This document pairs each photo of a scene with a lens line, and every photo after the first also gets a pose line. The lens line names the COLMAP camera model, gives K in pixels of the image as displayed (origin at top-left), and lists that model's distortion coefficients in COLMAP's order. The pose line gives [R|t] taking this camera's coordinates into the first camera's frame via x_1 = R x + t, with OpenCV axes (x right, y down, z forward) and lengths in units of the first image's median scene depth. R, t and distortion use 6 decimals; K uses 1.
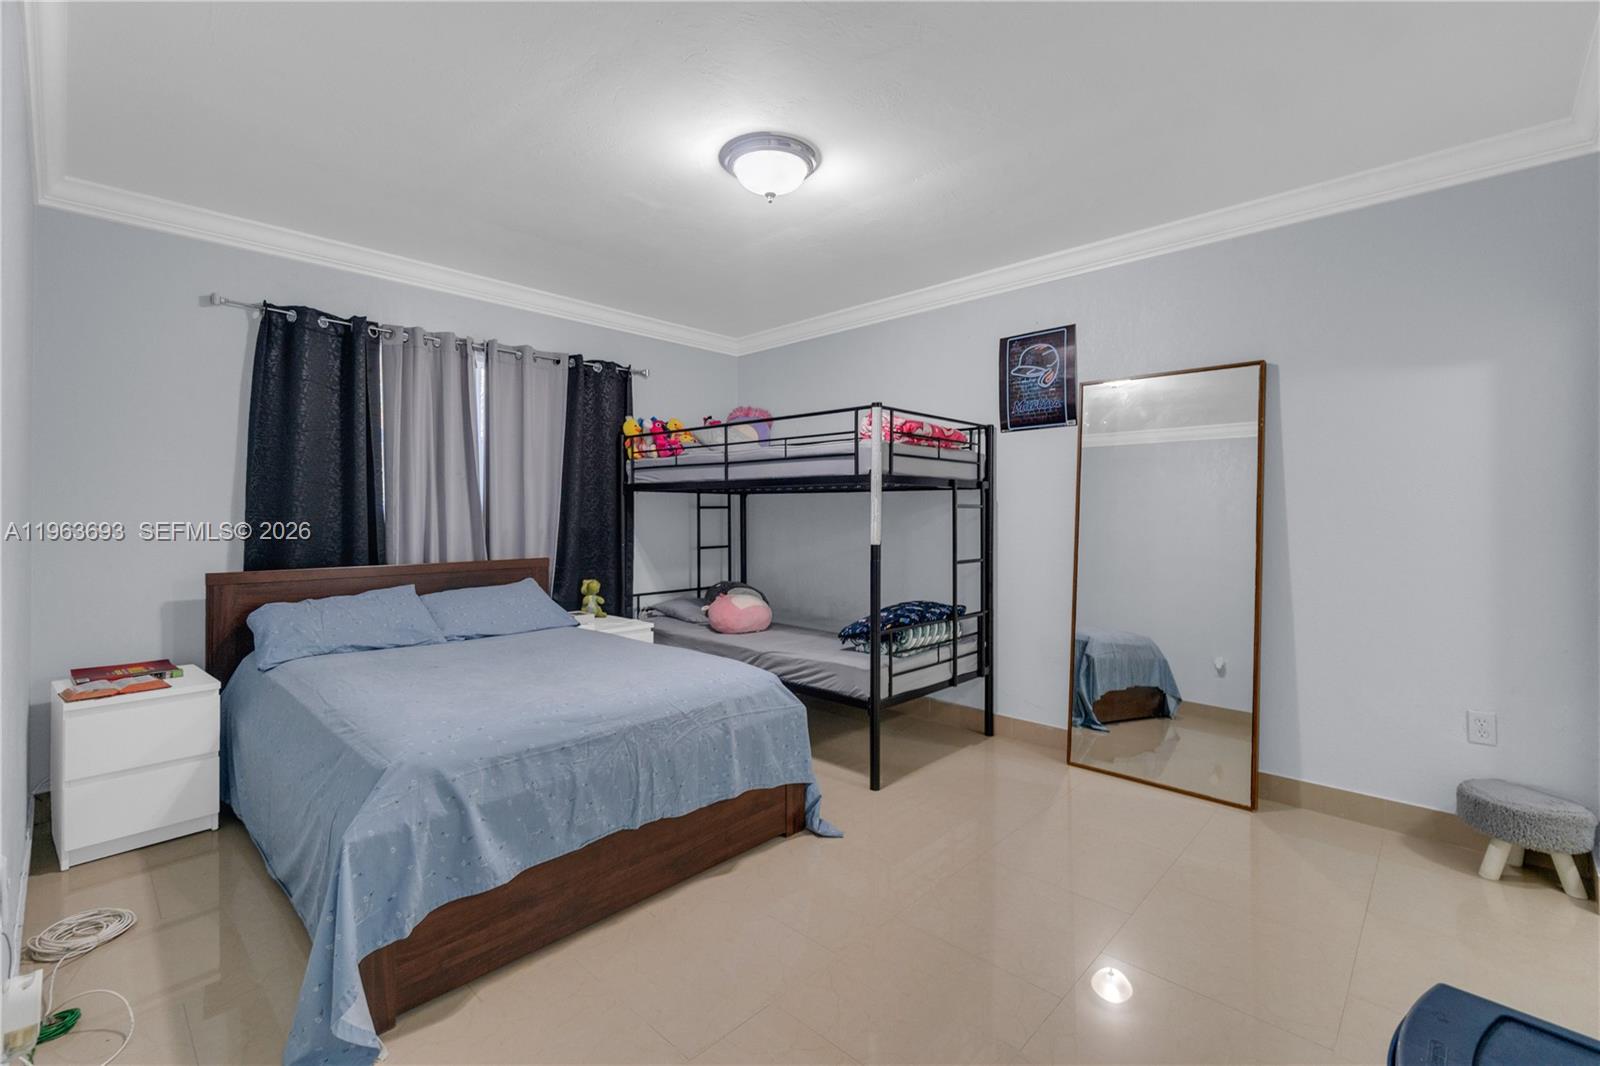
lens RADIAL K [[708.6, 0, 795.8], [0, 708.6, 520.4], [0, 0, 1]] dist [-0.003336, 0.001436]
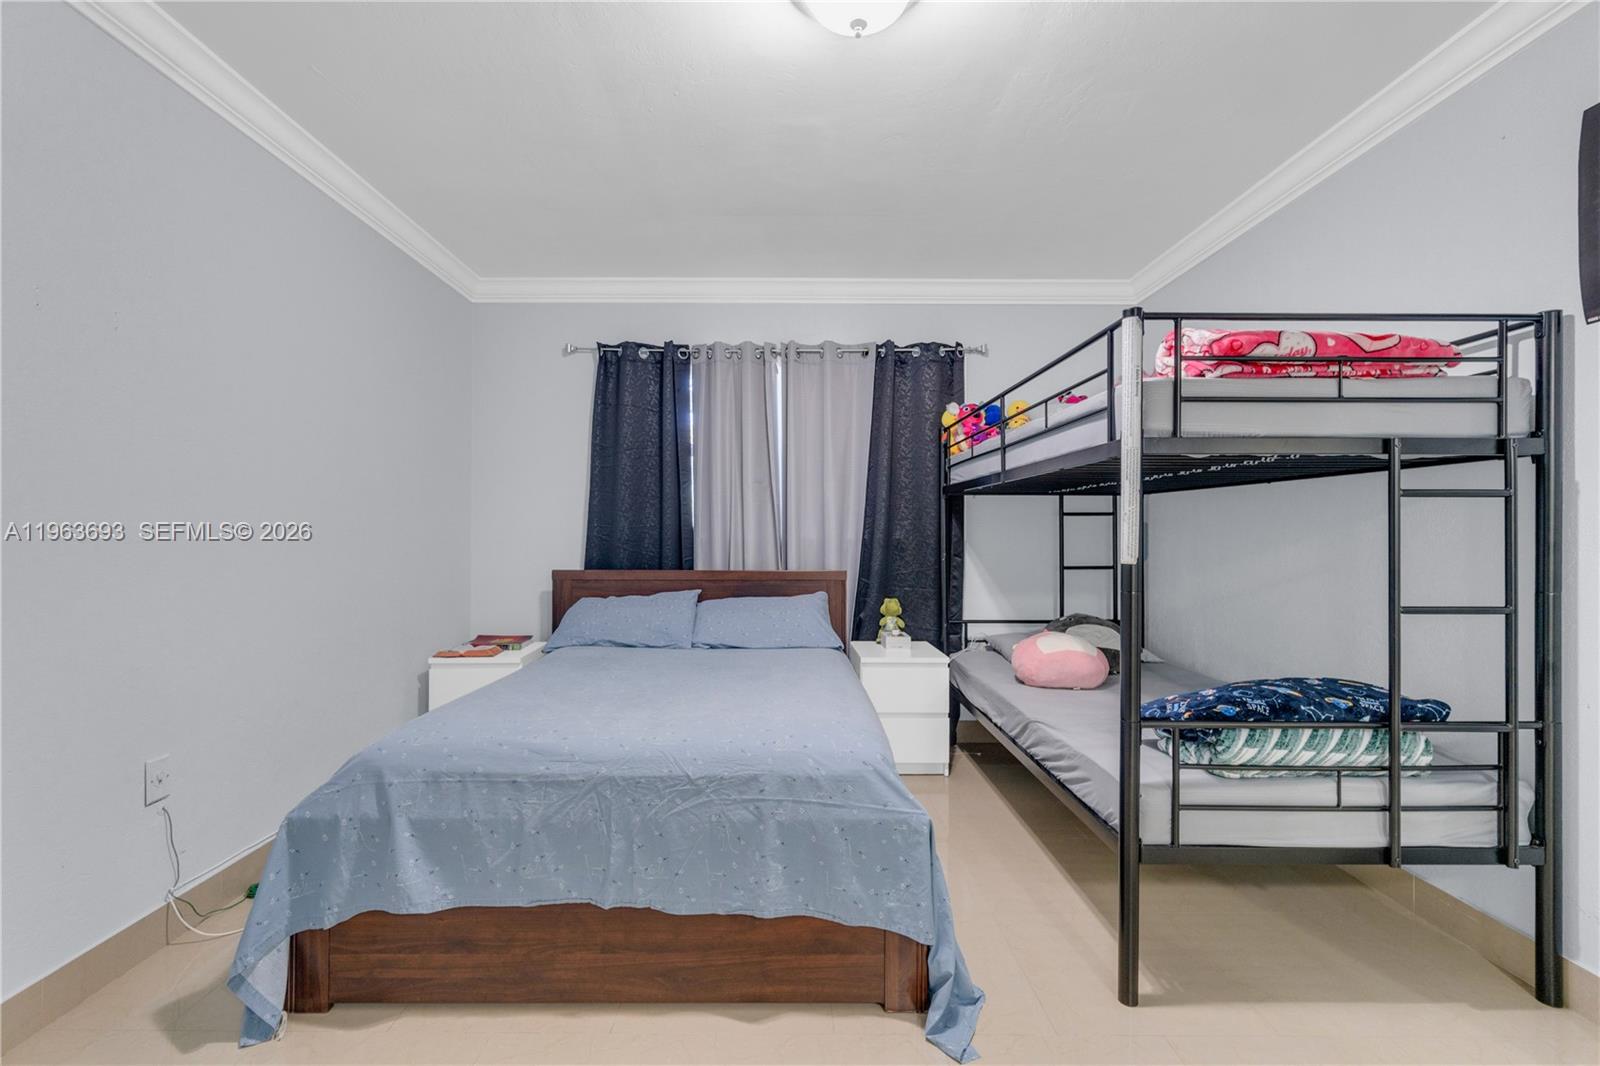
lens RADIAL K [[708.6, 0, 799.1], [0, 708.6, 537.4], [0, 0, 1]] dist [-0.003336, 0.001436]
pose [[0.684890, 0.003196, -0.728639, 0.316775], [-0.007934, 0.999964, -0.003070, 0.015784], [0.728603, 0.007884, 0.684891, 0.395921]]
